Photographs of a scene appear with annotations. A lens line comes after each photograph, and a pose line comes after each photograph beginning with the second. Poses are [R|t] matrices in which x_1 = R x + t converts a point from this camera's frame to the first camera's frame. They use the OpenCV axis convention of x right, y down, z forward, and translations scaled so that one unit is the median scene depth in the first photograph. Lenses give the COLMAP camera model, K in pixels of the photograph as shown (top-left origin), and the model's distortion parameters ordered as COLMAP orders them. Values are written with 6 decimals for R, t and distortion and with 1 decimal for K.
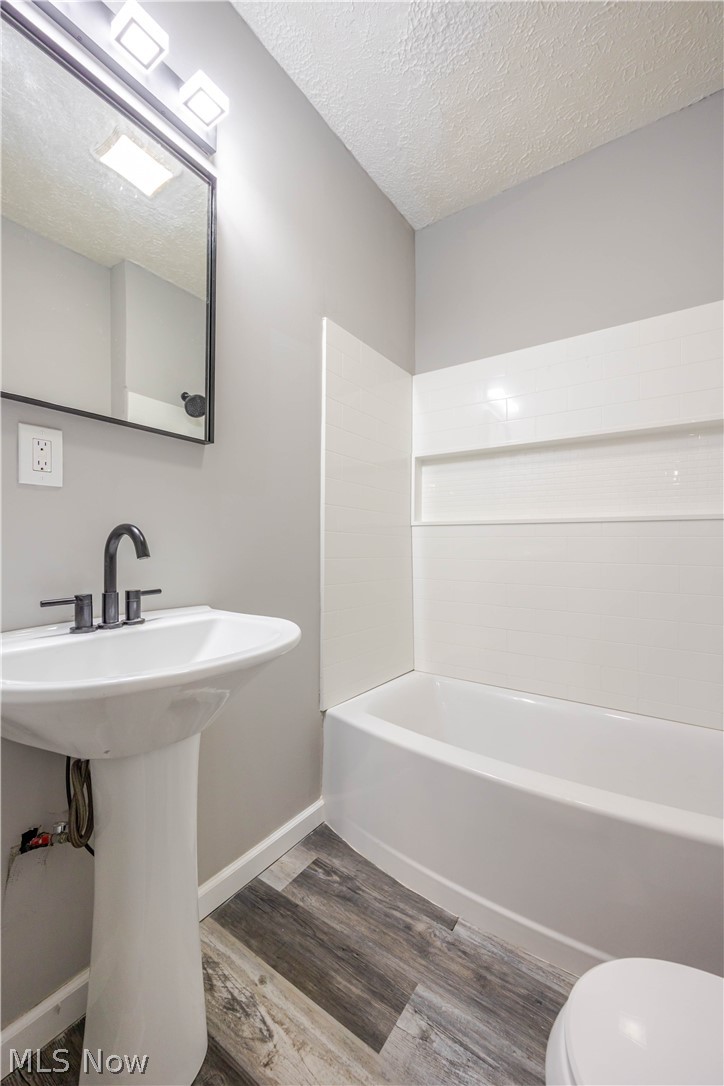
lens RADIAL K [[426.7, 0, 359.0], [0, 426.7, 542.6], [0, 0, 1]] dist [-0.004256, -0.000109]
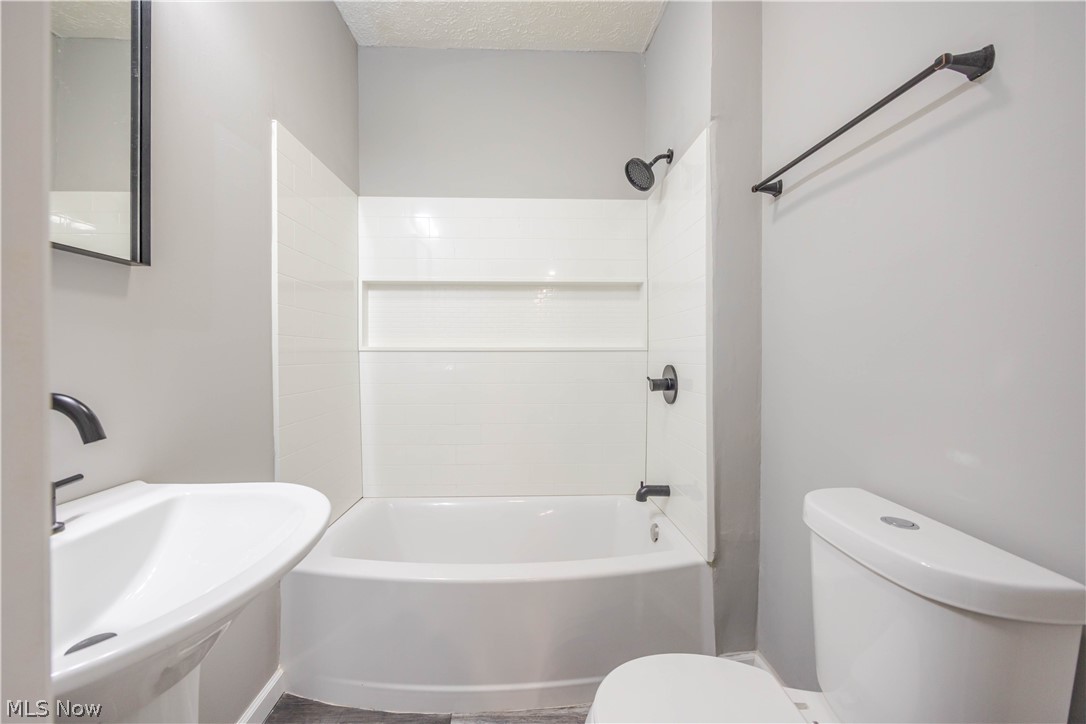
lens RADIAL K [[426.7, 0, 516.0], [0, 426.7, 346.3], [0, 0, 1]] dist [-0.004256, -0.000109]
pose [[0.801622, -0.009193, 0.597761, -0.191122], [0.001899, 0.999916, 0.012831, -0.069152], [-0.597829, -0.009150, 0.801572, 0.003057]]
